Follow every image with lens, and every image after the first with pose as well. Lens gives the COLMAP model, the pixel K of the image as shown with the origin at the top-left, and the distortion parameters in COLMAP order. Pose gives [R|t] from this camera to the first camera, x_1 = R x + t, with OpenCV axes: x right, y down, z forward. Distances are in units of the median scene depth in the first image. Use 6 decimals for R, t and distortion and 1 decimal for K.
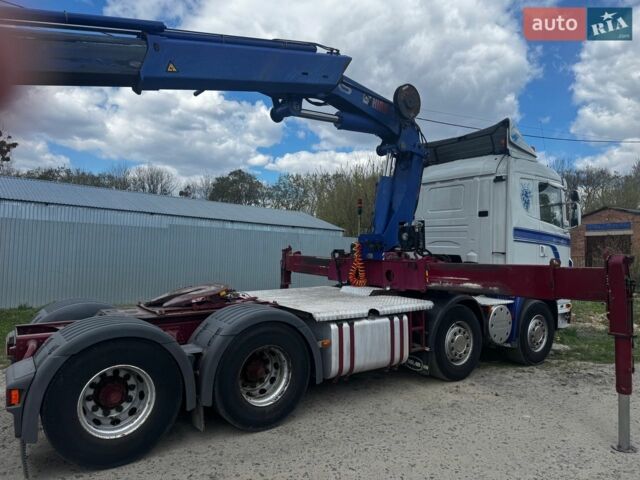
lens RADIAL K [[447.3, 0, 311.5], [0, 447.3, 237.9], [0, 0, 1]] dist [0.168408, -0.234334]
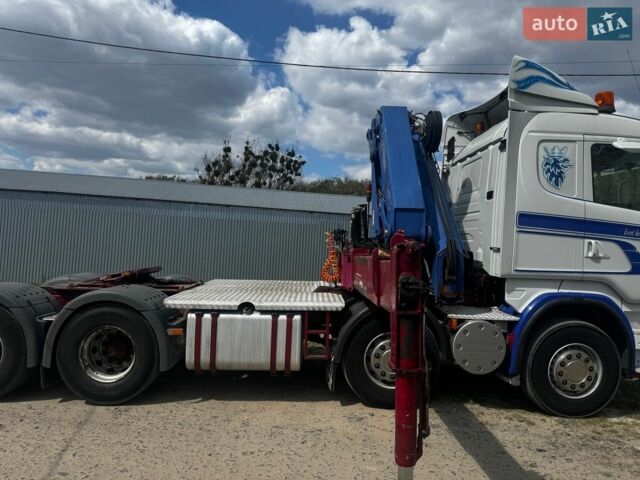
lens RADIAL K [[442.5, 0, 329.0], [0, 442.5, 237.1], [0, 0, 1]] dist [0.100132, -0.122970]
pose [[0.832478, 0.012152, -0.553925, 0.722782], [-0.017018, 0.999849, -0.003641, 0.027902], [0.553797, 0.012458, 0.832558, 0.339392]]
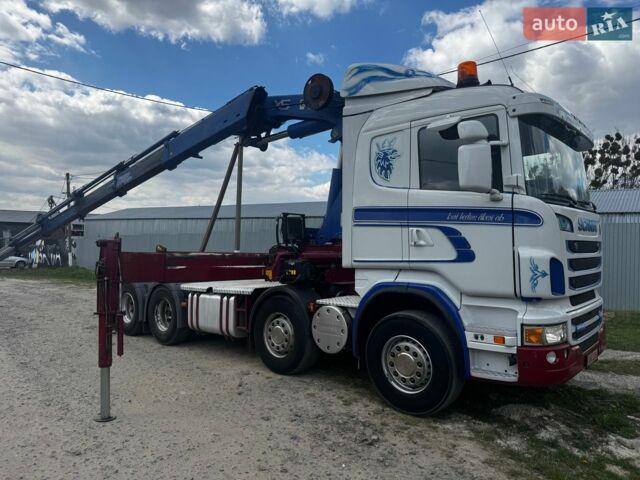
lens RADIAL K [[447.3, 0, 311.5], [0, 447.3, 237.9], [0, 0, 1]] dist [0.168408, -0.234334]
pose [[0.222579, -0.042034, -0.974008, 1.430908], [0.023253, 0.999015, -0.037799, 0.067170], [0.974637, -0.014235, 0.223337, 0.950030]]
